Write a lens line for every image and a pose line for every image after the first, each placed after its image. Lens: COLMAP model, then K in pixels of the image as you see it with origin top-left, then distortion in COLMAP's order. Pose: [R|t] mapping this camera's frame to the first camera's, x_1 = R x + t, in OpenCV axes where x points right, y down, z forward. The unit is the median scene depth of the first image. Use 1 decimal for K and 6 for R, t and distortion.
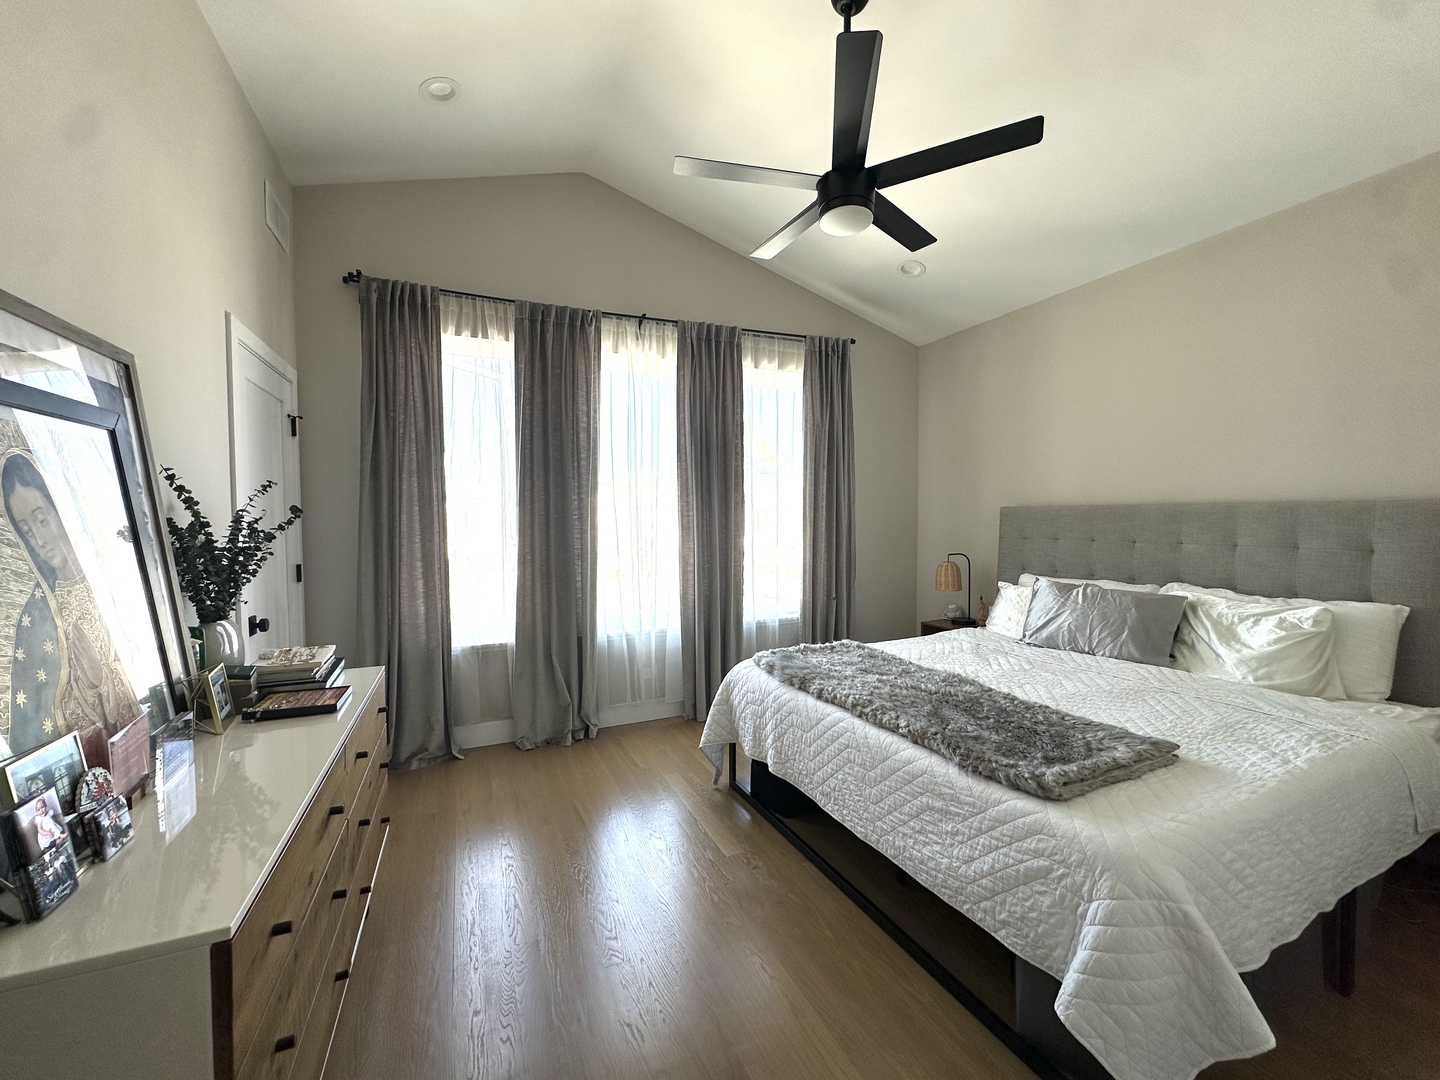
lens RADIAL K [[574.8, 0, 722.4], [0, 574.8, 535.1], [0, 0, 1]] dist [-0.001978, 0.000689]
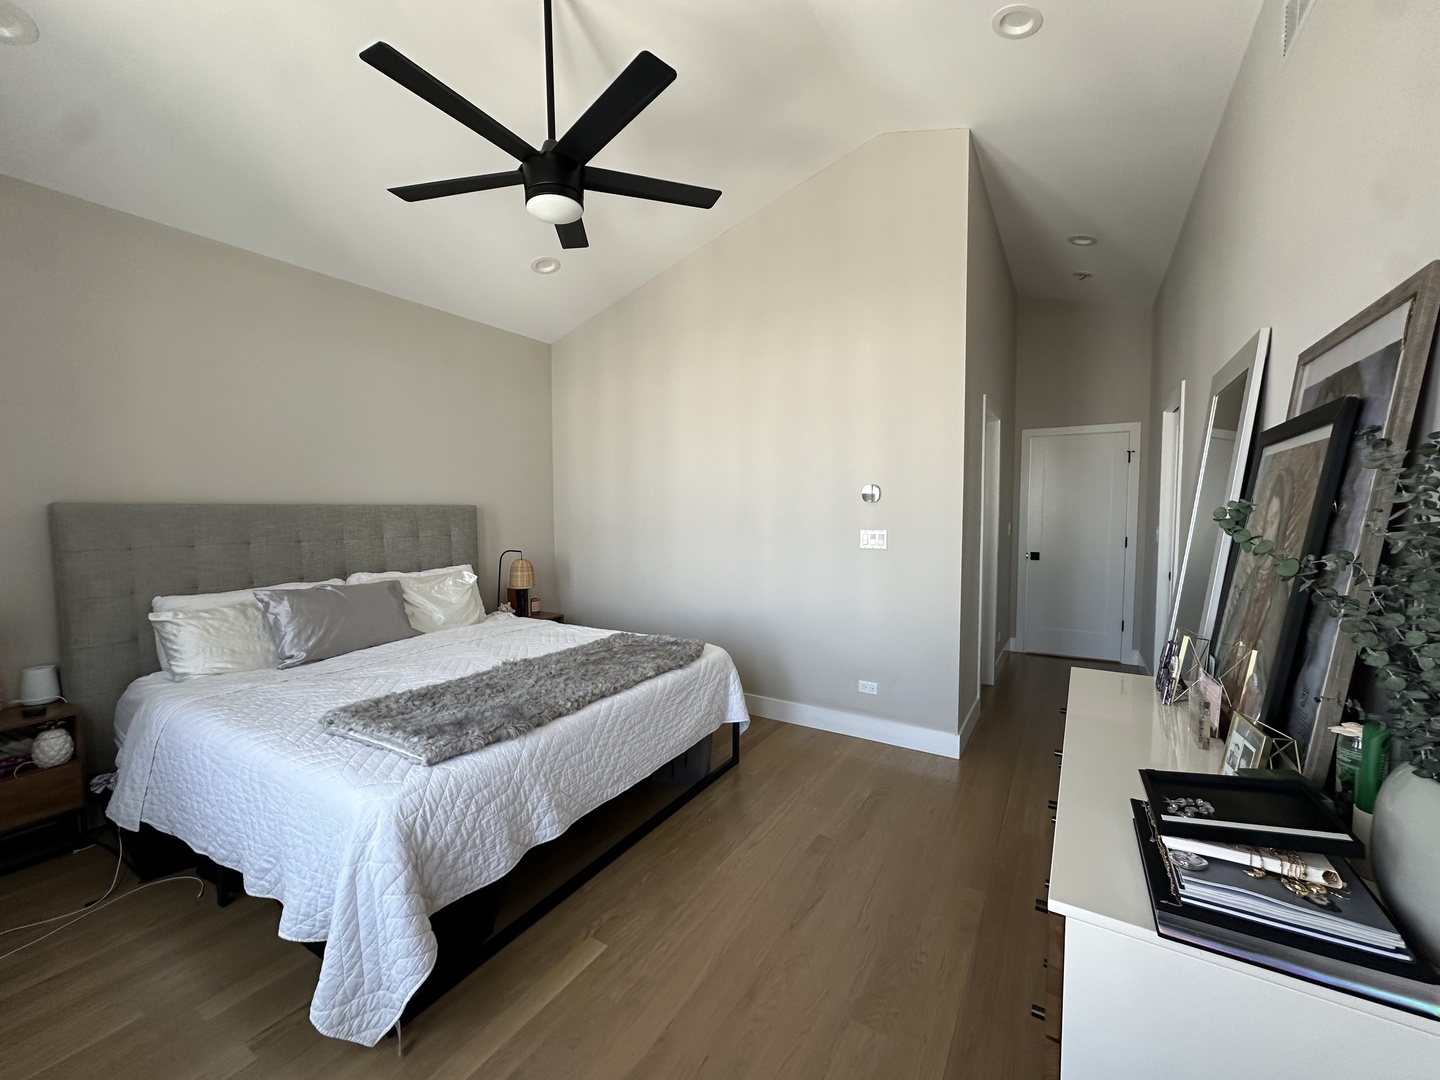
lens RADIAL K [[574.8, 0, 721.4], [0, 574.8, 541.2], [0, 0, 1]] dist [-0.001978, 0.000689]
pose [[-0.558970, -0.040840, 0.828181, -0.824785], [0.028394, 0.997258, 0.068342, -0.056545], [-0.828702, 0.061717, -0.556278, 1.471244]]
